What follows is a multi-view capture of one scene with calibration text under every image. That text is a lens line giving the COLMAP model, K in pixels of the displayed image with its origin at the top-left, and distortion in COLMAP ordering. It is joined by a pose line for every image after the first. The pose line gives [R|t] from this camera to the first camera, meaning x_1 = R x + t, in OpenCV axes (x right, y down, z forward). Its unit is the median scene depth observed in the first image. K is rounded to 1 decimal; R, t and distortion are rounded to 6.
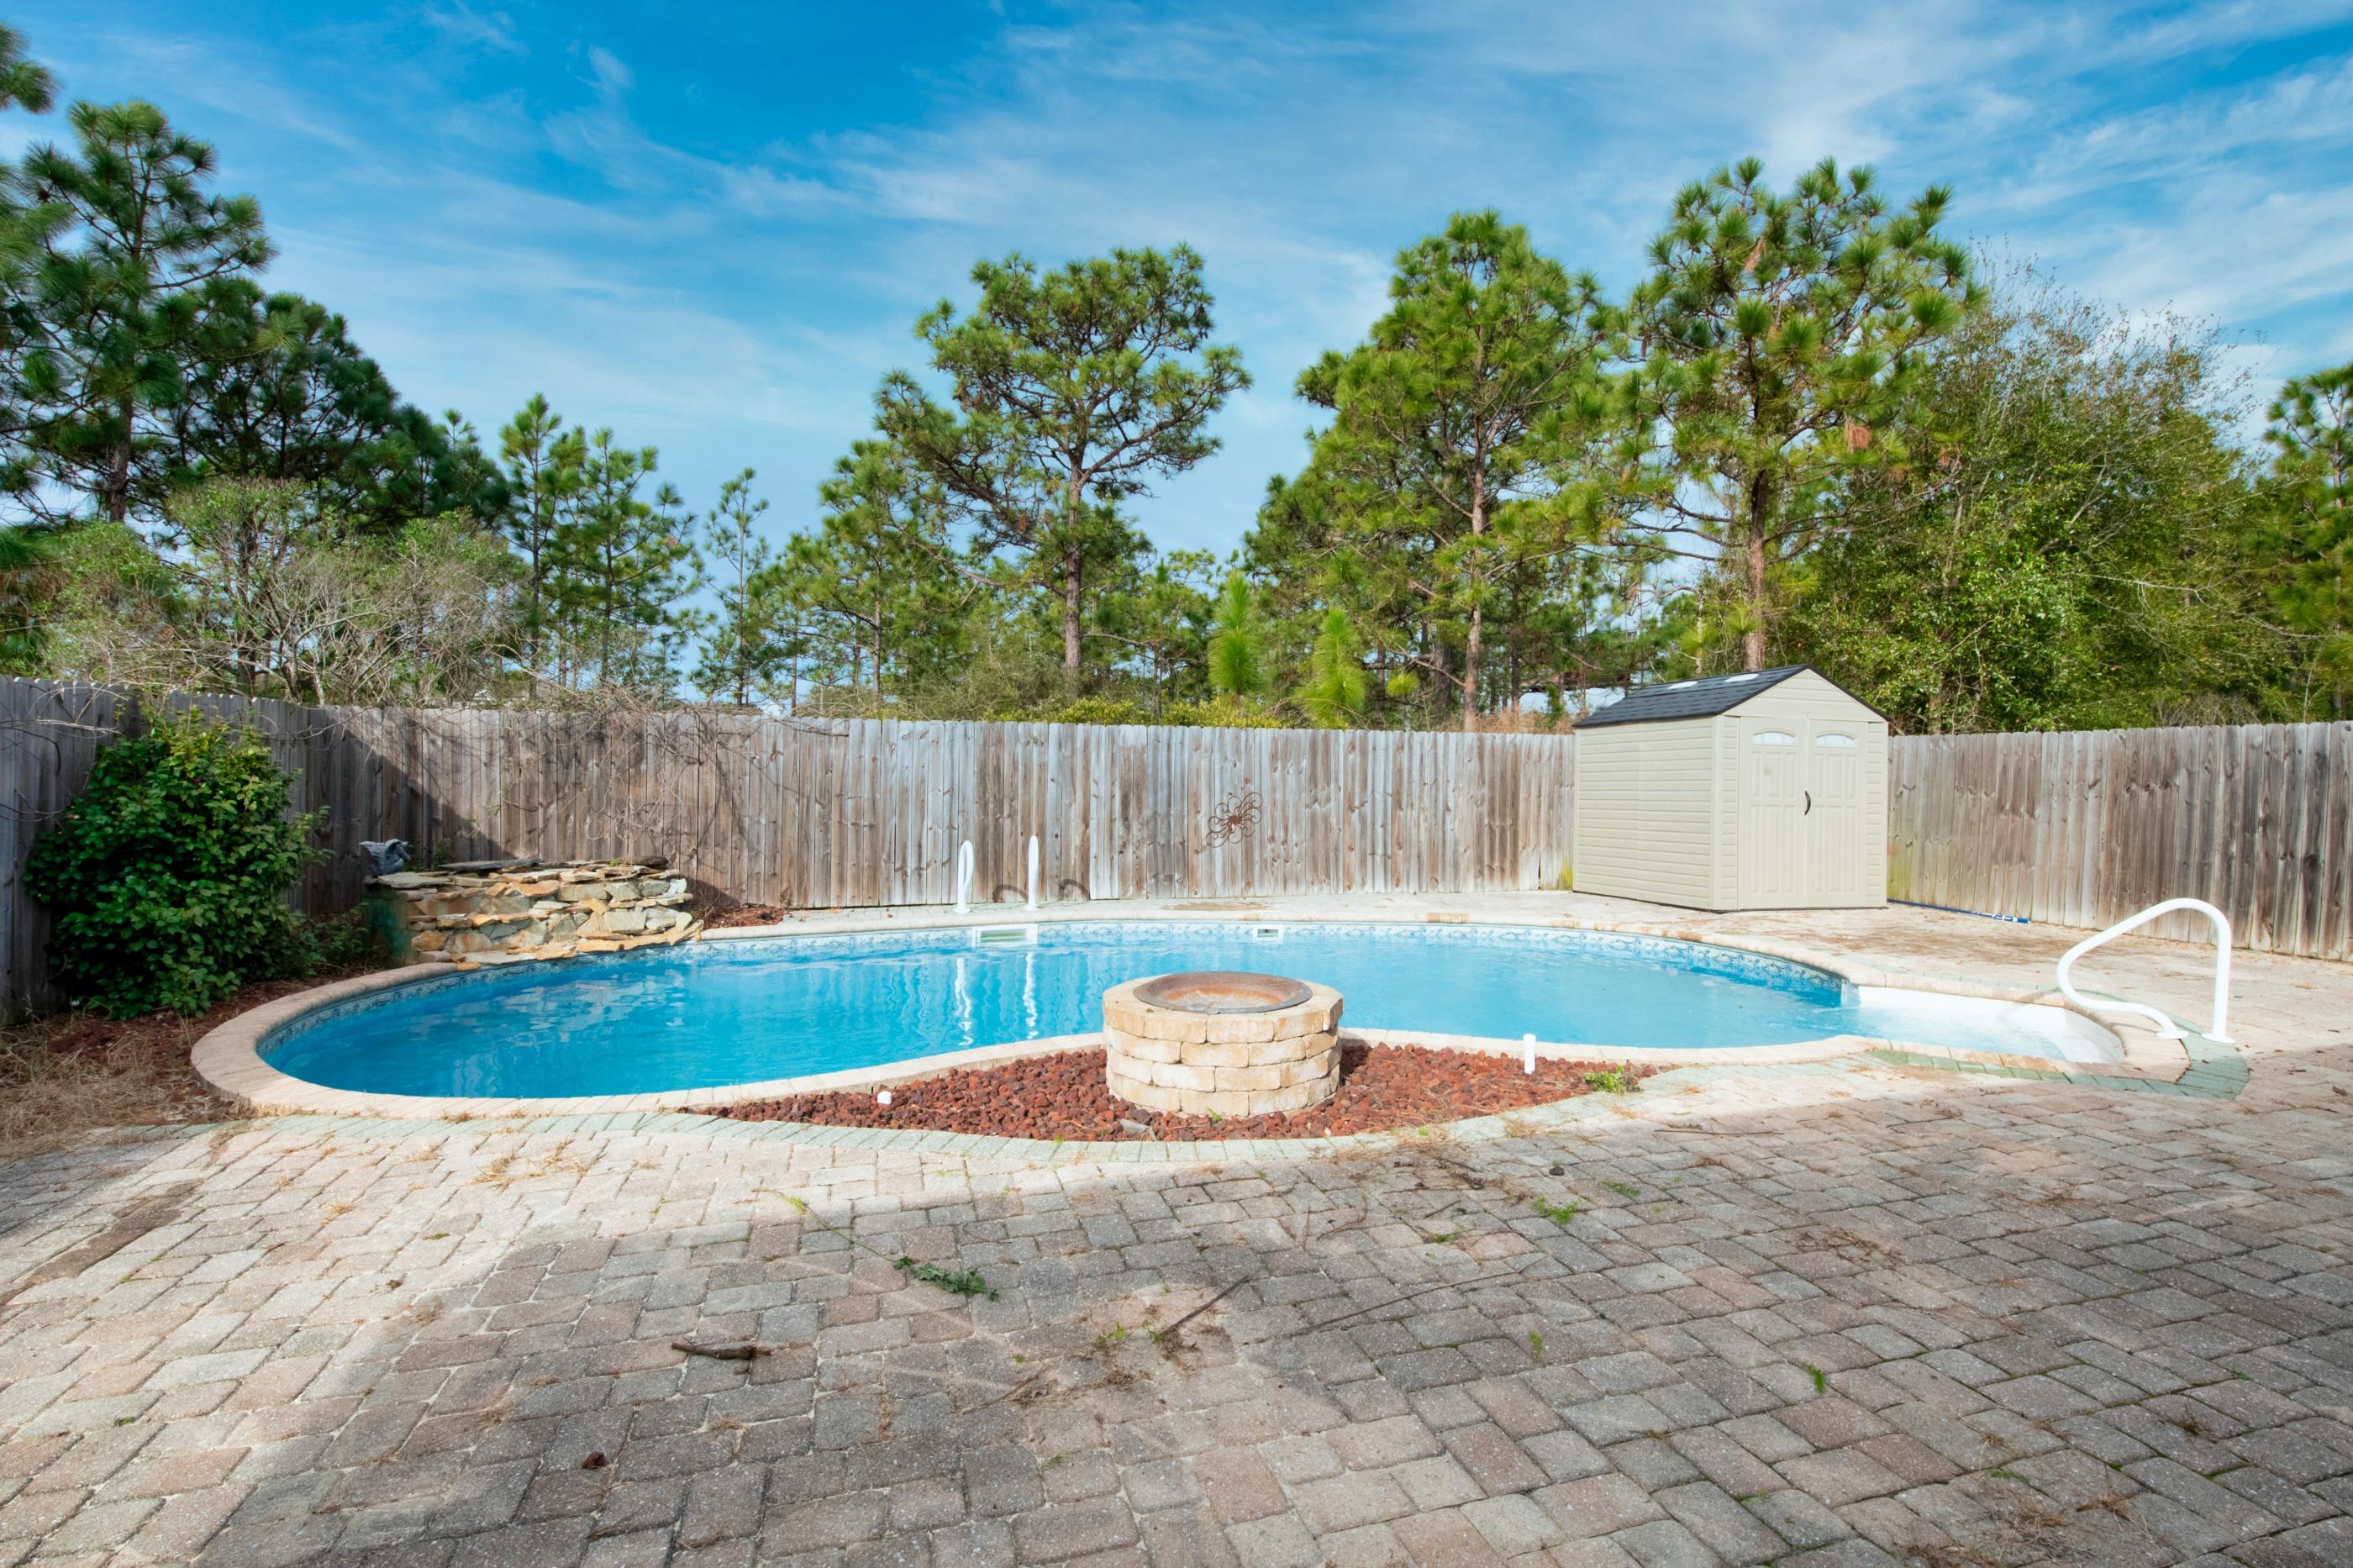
lens RADIAL K [[1086.6, 0, 1176.5], [0, 1086.6, 784.0], [0, 0, 1]] dist [0.001171, 0.000304]
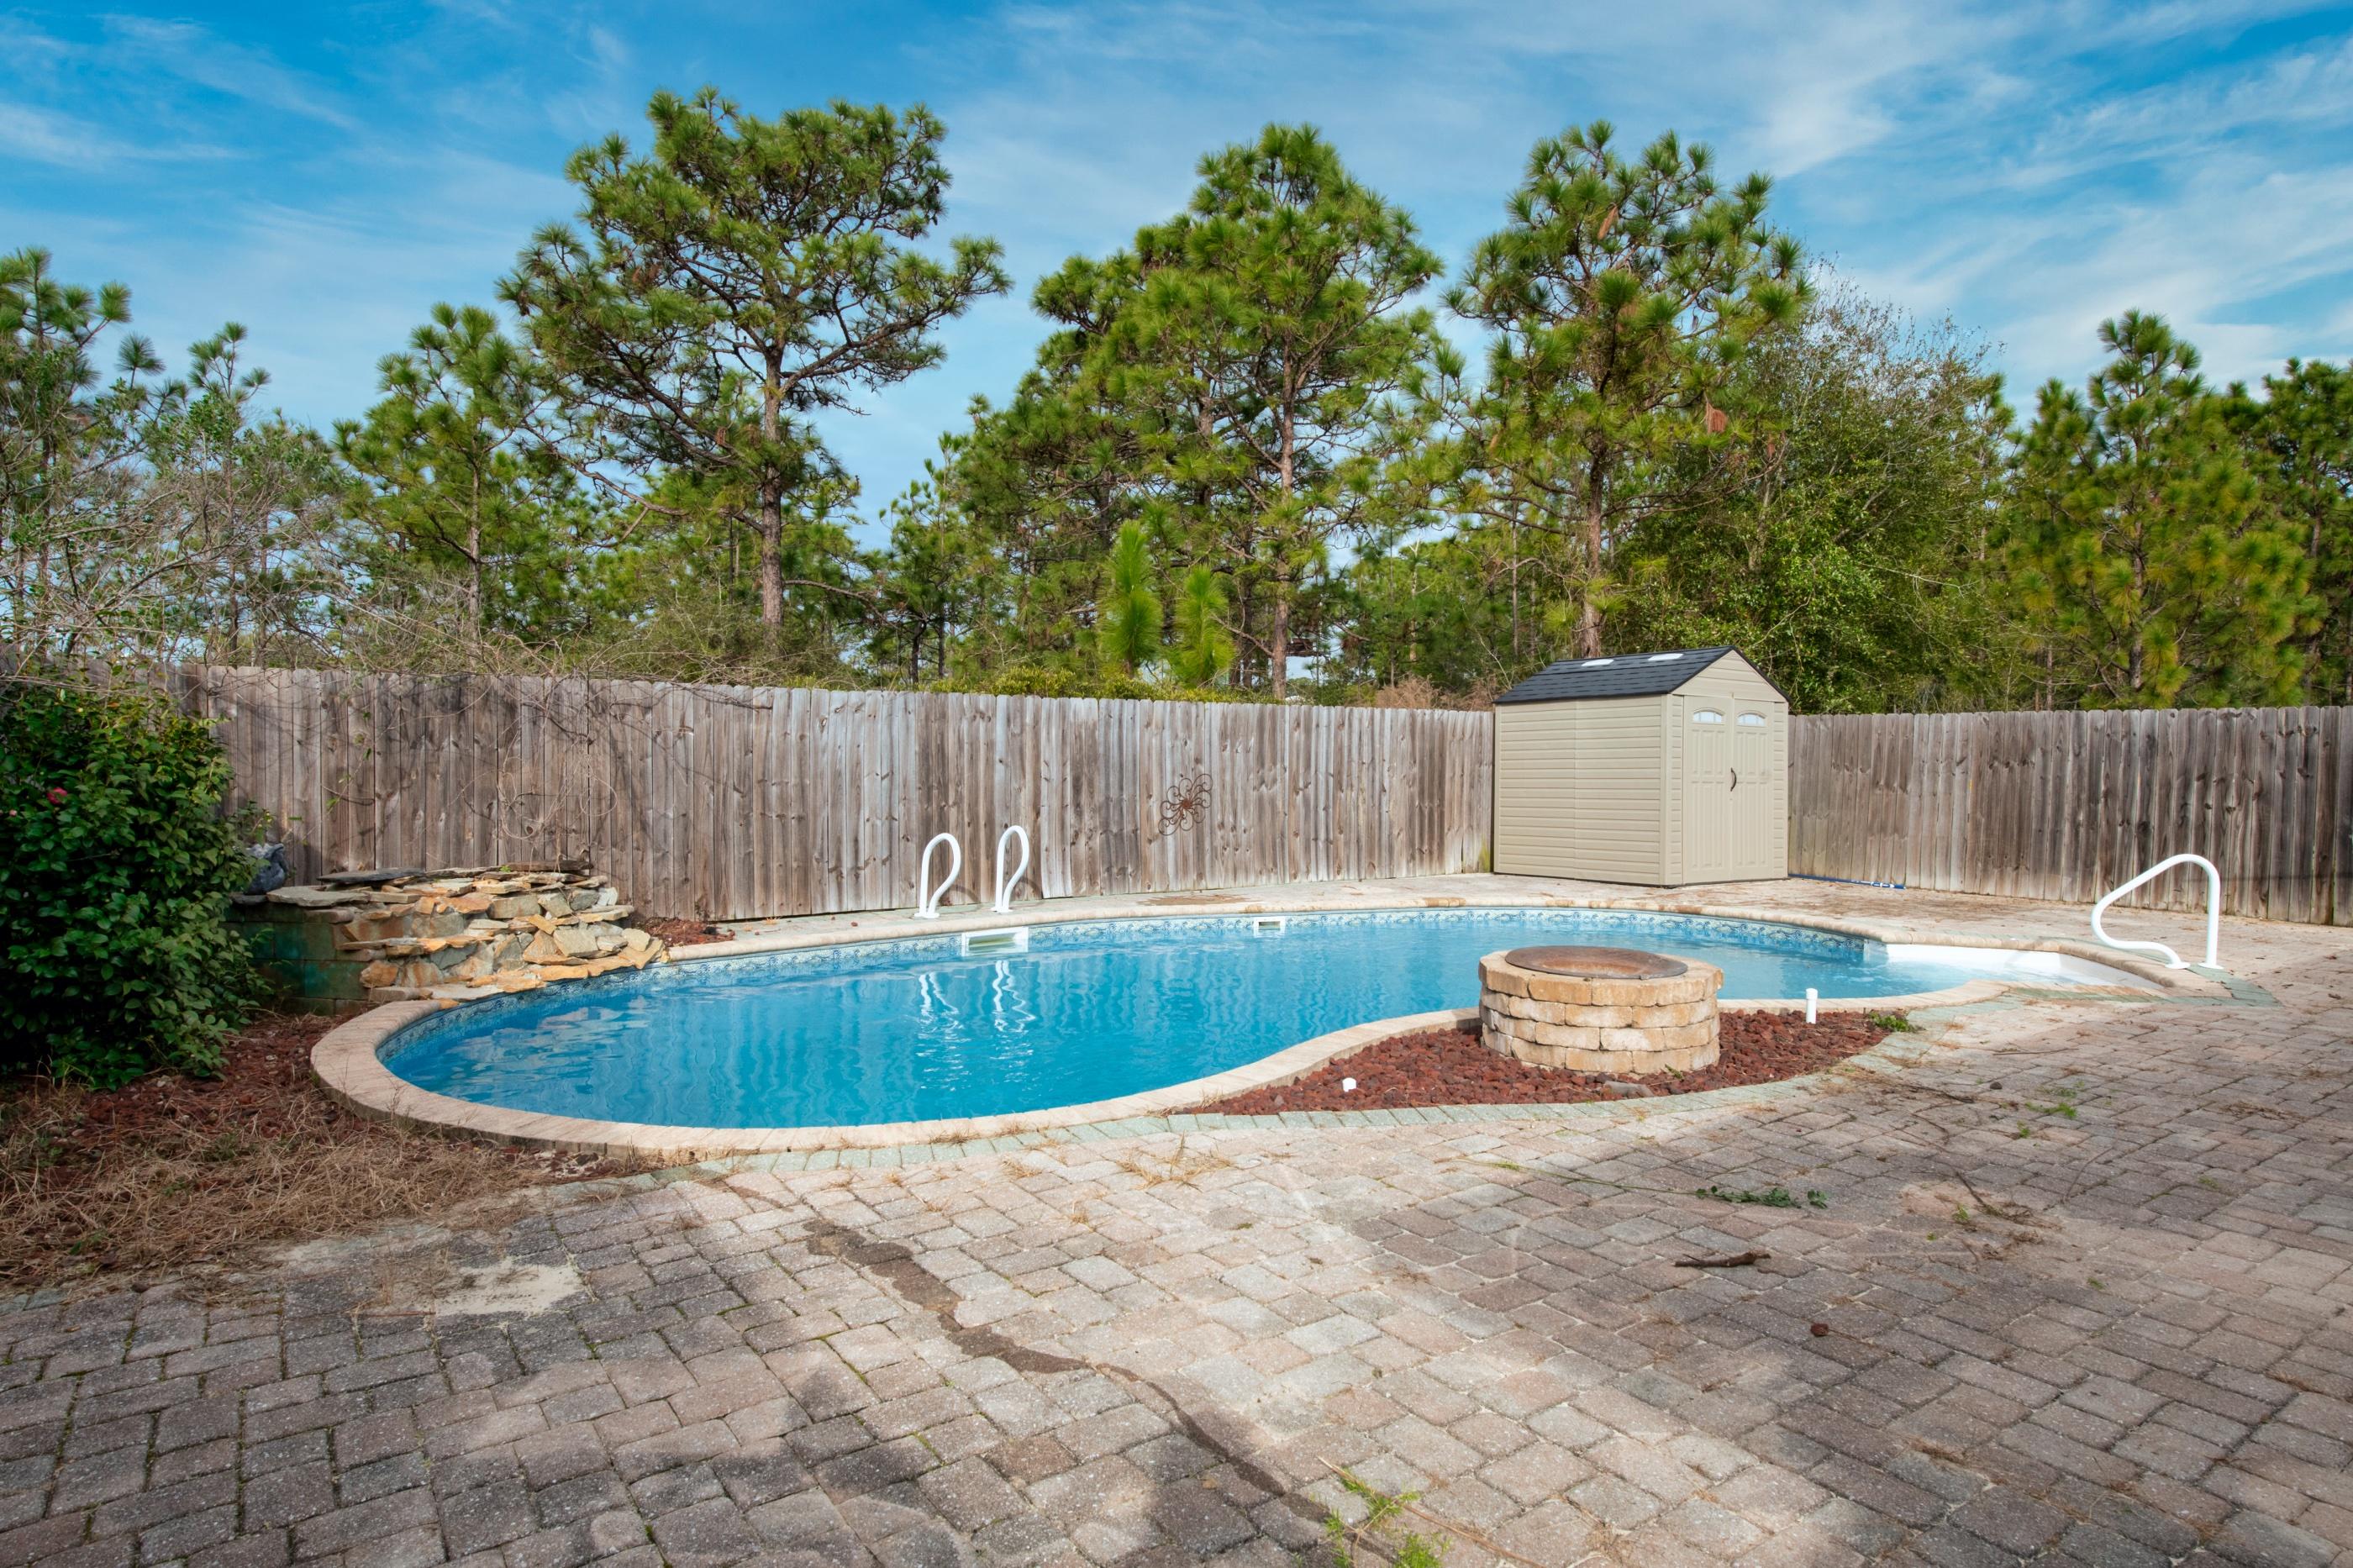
lens RADIAL K [[1300.3, 0, 1168.3], [0, 1300.3, 818.6], [0, 0, 1]] dist [0.000343, 0.000618]
pose [[0.953329, -0.017491, 0.301427, -0.301871], [0.005495, 0.999160, 0.040600, 0.000596], [-0.301884, -0.037049, 0.952624, -0.022074]]
